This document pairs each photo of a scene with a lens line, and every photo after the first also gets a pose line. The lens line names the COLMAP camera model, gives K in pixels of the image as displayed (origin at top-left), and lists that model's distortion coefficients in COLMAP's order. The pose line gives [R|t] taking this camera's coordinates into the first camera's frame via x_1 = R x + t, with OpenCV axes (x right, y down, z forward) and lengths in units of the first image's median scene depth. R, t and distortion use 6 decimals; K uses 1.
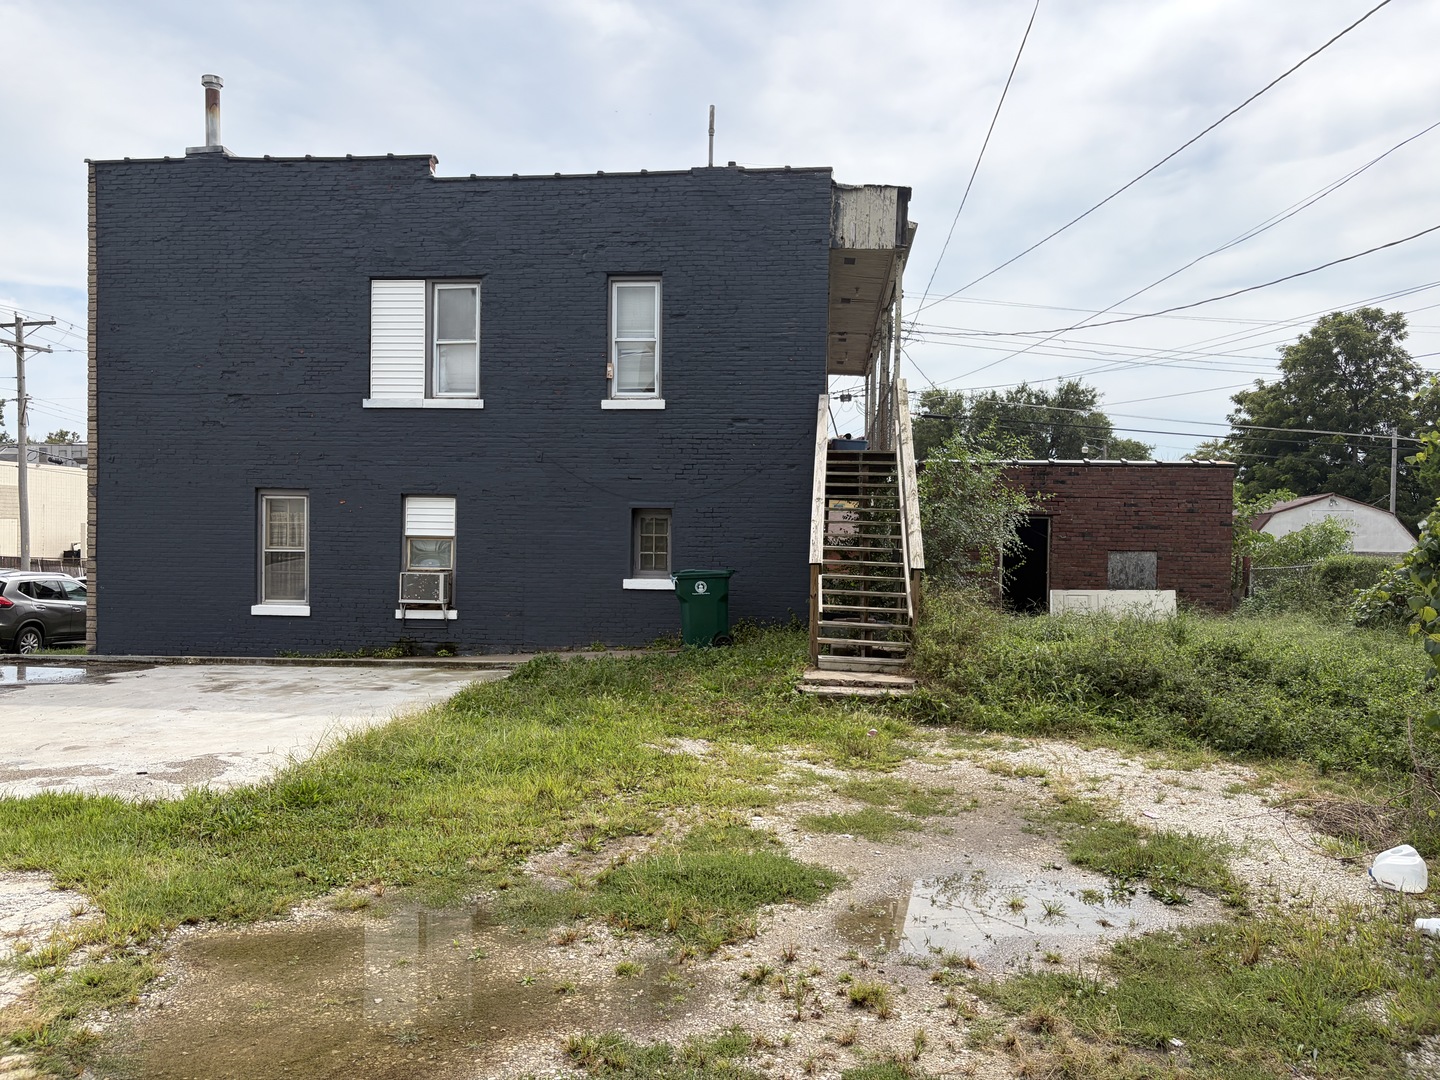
lens RADIAL K [[1099.9, 0, 720.0], [0, 1099.9, 540.0], [0, 0, 1]] dist [0.060987, -0.066416]
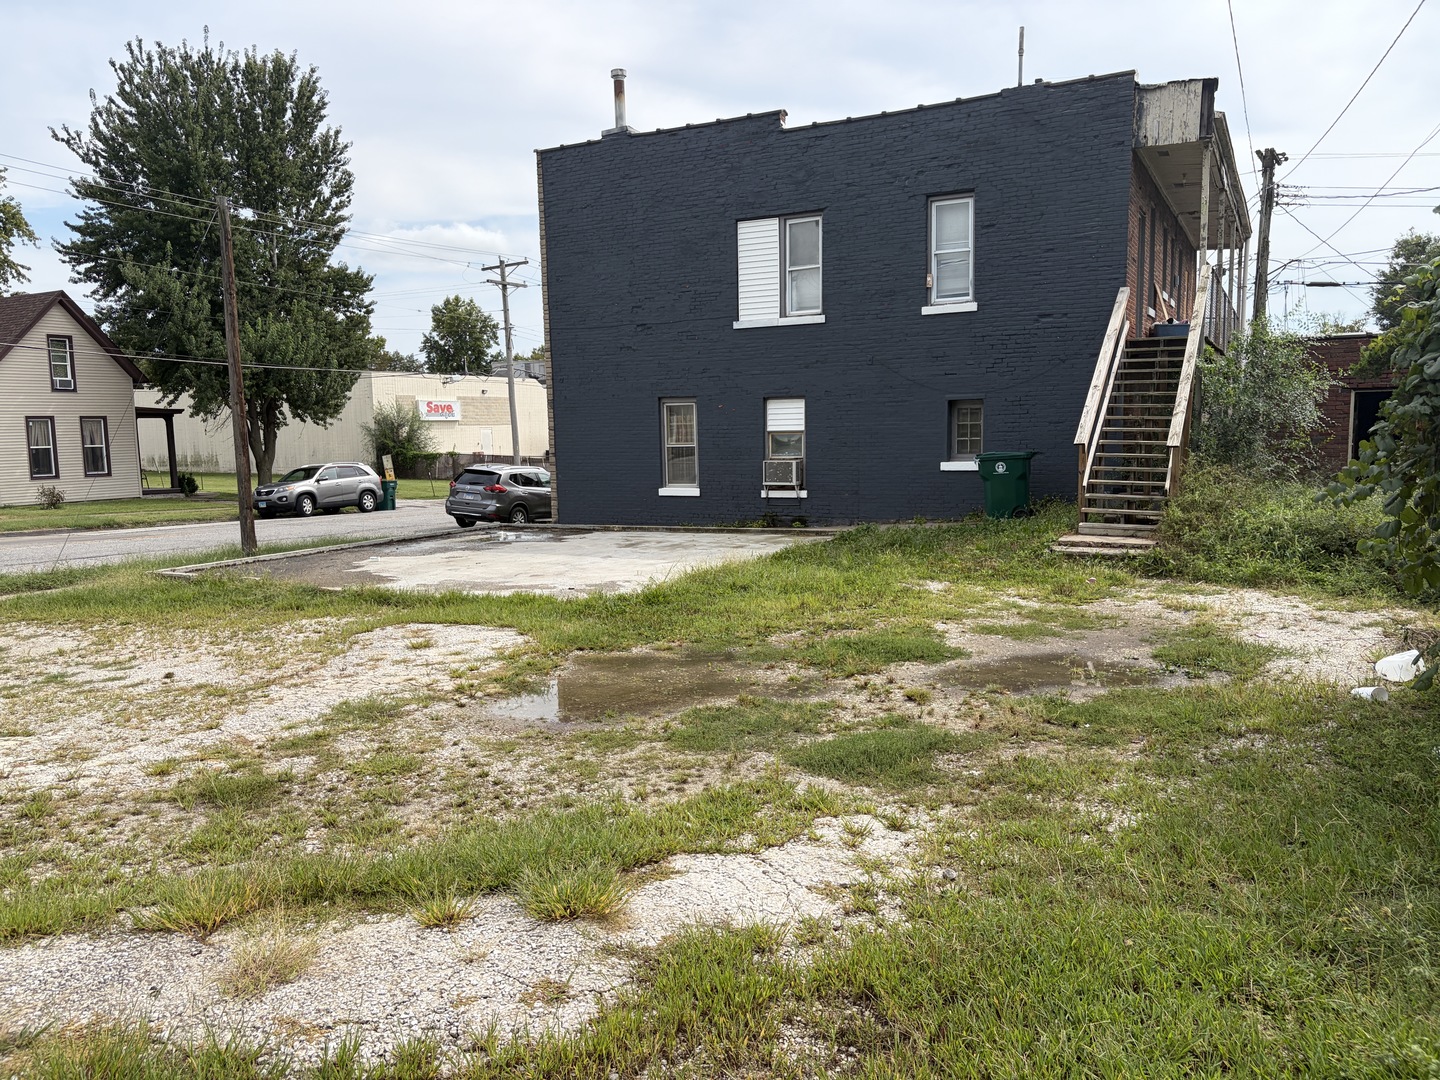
lens RADIAL K [[1099.9, 0, 720.0], [0, 1099.9, 540.0], [0, 0, 1]] dist [0.060987, -0.066416]
pose [[0.928556, 0.005984, -0.371143, 0.128977], [0.031360, 0.995031, 0.094503, -0.000458], [0.369865, -0.099390, 0.923754, -0.180335]]
